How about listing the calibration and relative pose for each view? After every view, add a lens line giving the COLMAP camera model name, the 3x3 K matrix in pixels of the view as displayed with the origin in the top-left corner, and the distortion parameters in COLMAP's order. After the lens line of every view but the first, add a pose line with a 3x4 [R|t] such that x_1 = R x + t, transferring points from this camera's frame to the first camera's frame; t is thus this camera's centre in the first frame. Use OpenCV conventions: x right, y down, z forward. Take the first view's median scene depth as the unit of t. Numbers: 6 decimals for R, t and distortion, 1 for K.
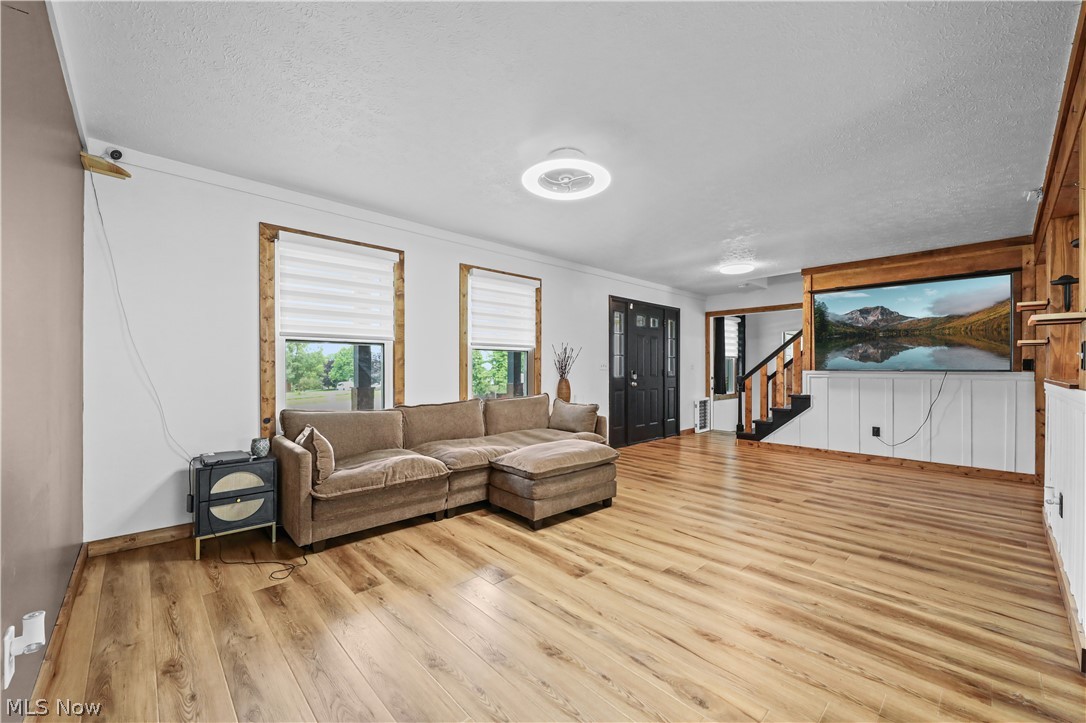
lens RADIAL K [[427.1, 0, 548.9], [0, 427.1, 358.4], [0, 0, 1]] dist [0.003833, -0.000549]
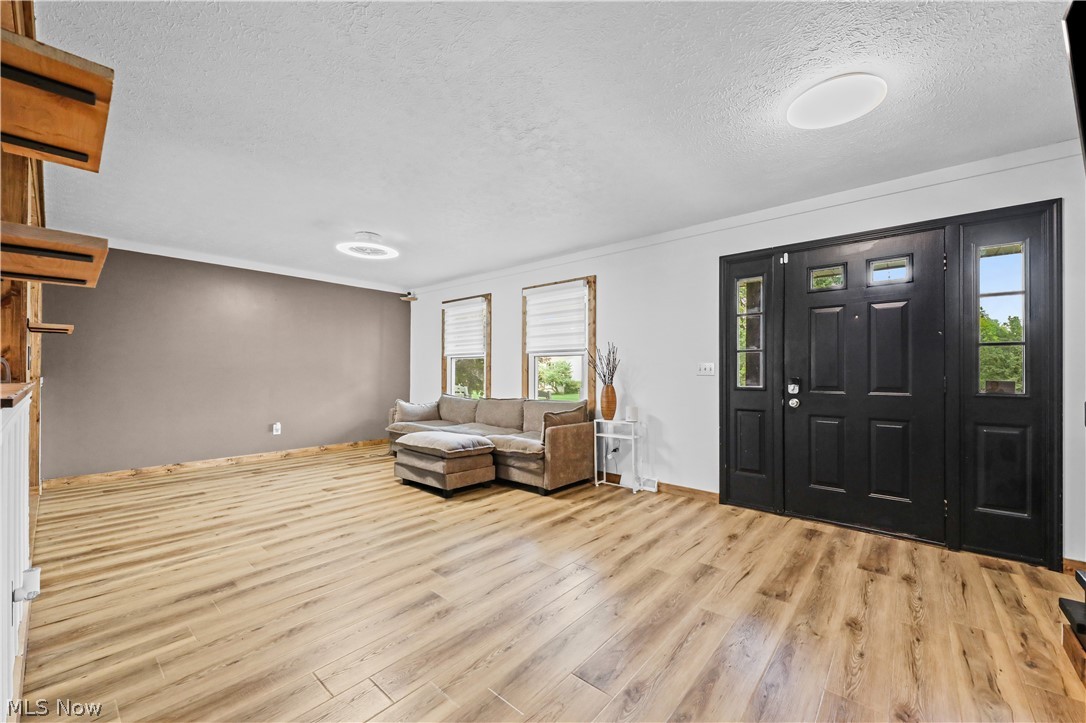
lens RADIAL K [[427.1, 0, 538.8], [0, 427.1, 370.8], [0, 0, 1]] dist [0.003833, -0.000549]
pose [[0.089210, -0.005233, -0.995999, 1.581596], [0.019426, 0.999805, -0.003513, 0.034974], [0.995823, -0.019035, 0.089294, 1.436656]]
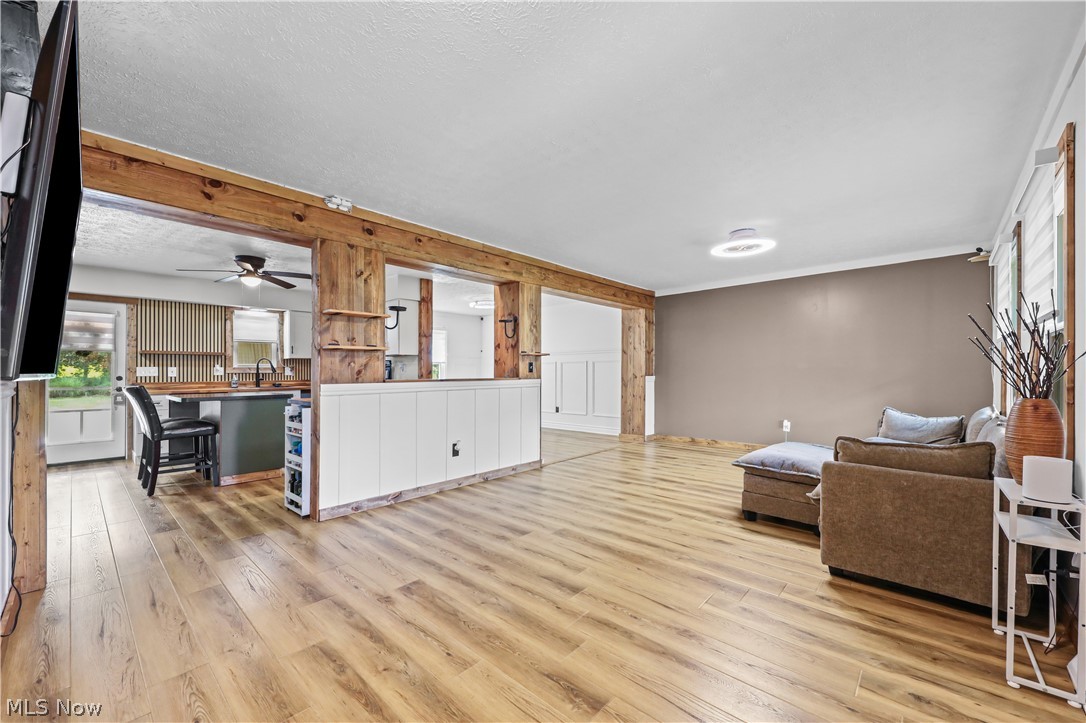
lens RADIAL K [[427.1, 0, 548.0], [0, 427.1, 372.3], [0, 0, 1]] dist [0.003833, -0.000549]
pose [[-0.997926, 0.003111, -0.064289, 0.798836], [0.004679, 0.999695, -0.024242, 0.057022], [0.064194, -0.024493, -0.997637, 2.401738]]
